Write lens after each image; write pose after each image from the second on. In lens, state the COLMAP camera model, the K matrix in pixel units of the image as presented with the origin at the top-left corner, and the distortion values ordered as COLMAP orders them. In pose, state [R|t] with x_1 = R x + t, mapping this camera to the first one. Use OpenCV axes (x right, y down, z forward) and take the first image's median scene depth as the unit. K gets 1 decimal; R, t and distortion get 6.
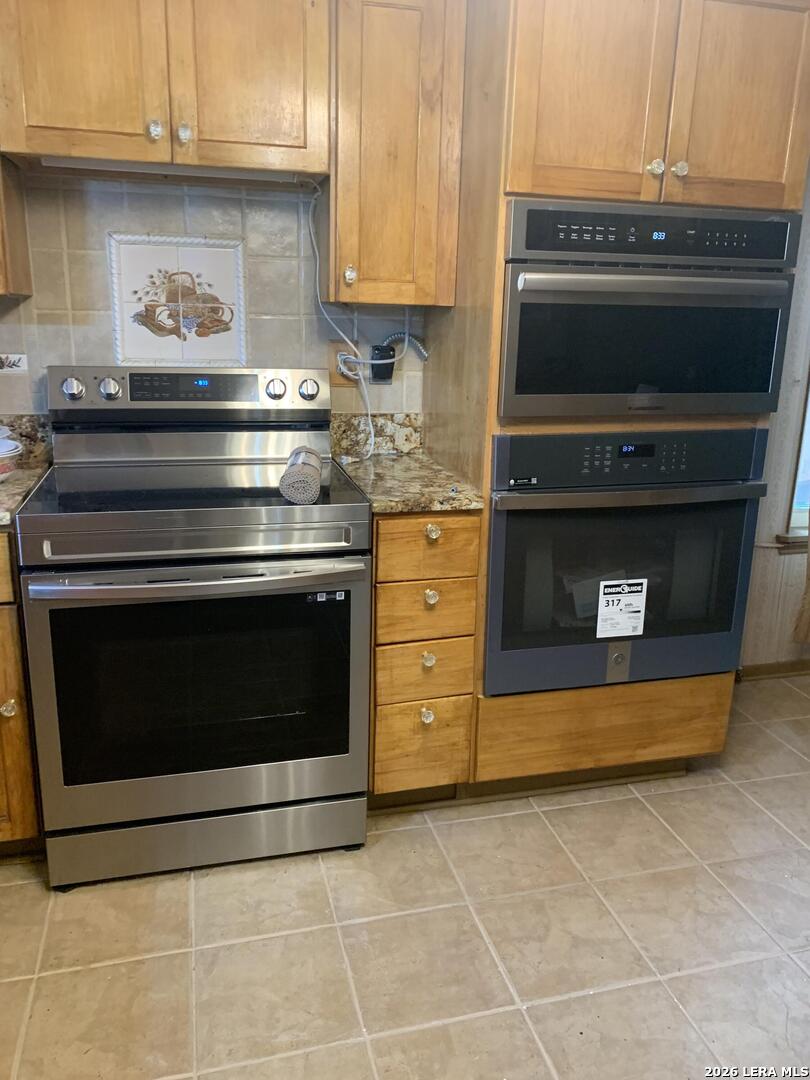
lens RADIAL K [[826.7, 0, 404.3], [0, 826.7, 540.7], [0, 0, 1]] dist [0.000719, -0.003318]
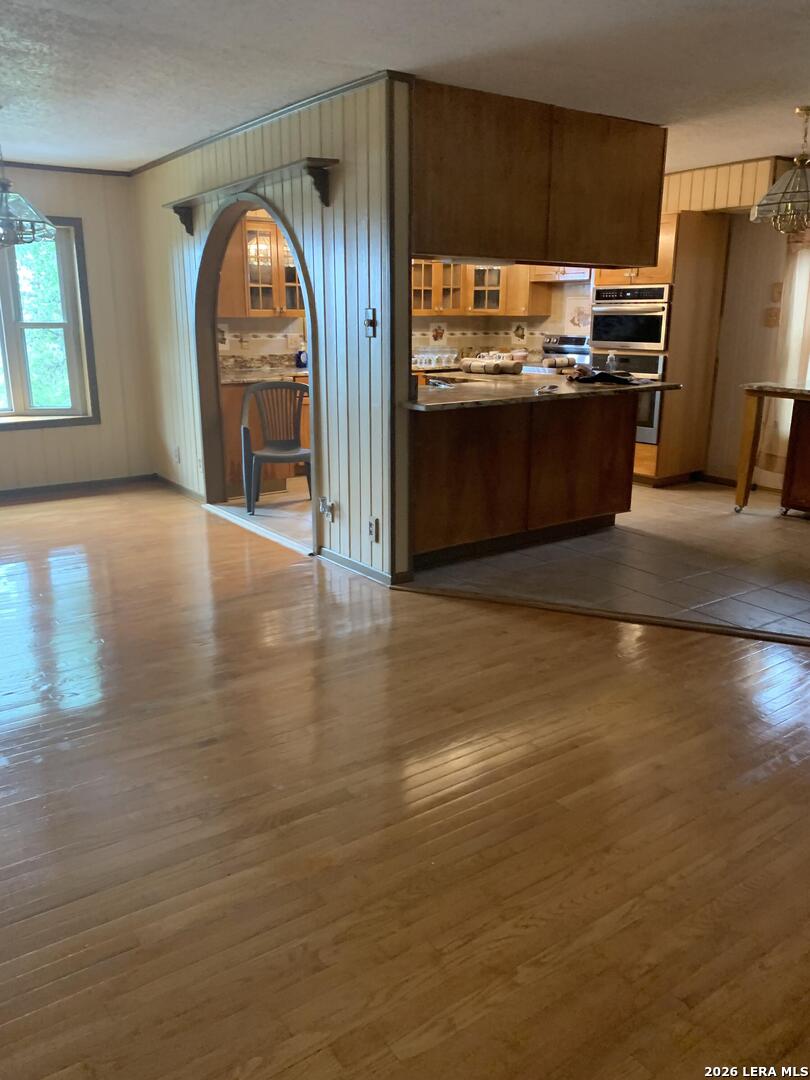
lens RADIAL K [[826.7, 0, 404.2], [0, 826.7, 544.6], [0, 0, 1]] dist [0.000719, -0.003318]
pose [[0.364827, 0.226635, -0.903071, 2.740261], [-0.227438, 0.962233, 0.149601, 0.264019], [0.902869, 0.150815, 0.402594, -0.853750]]
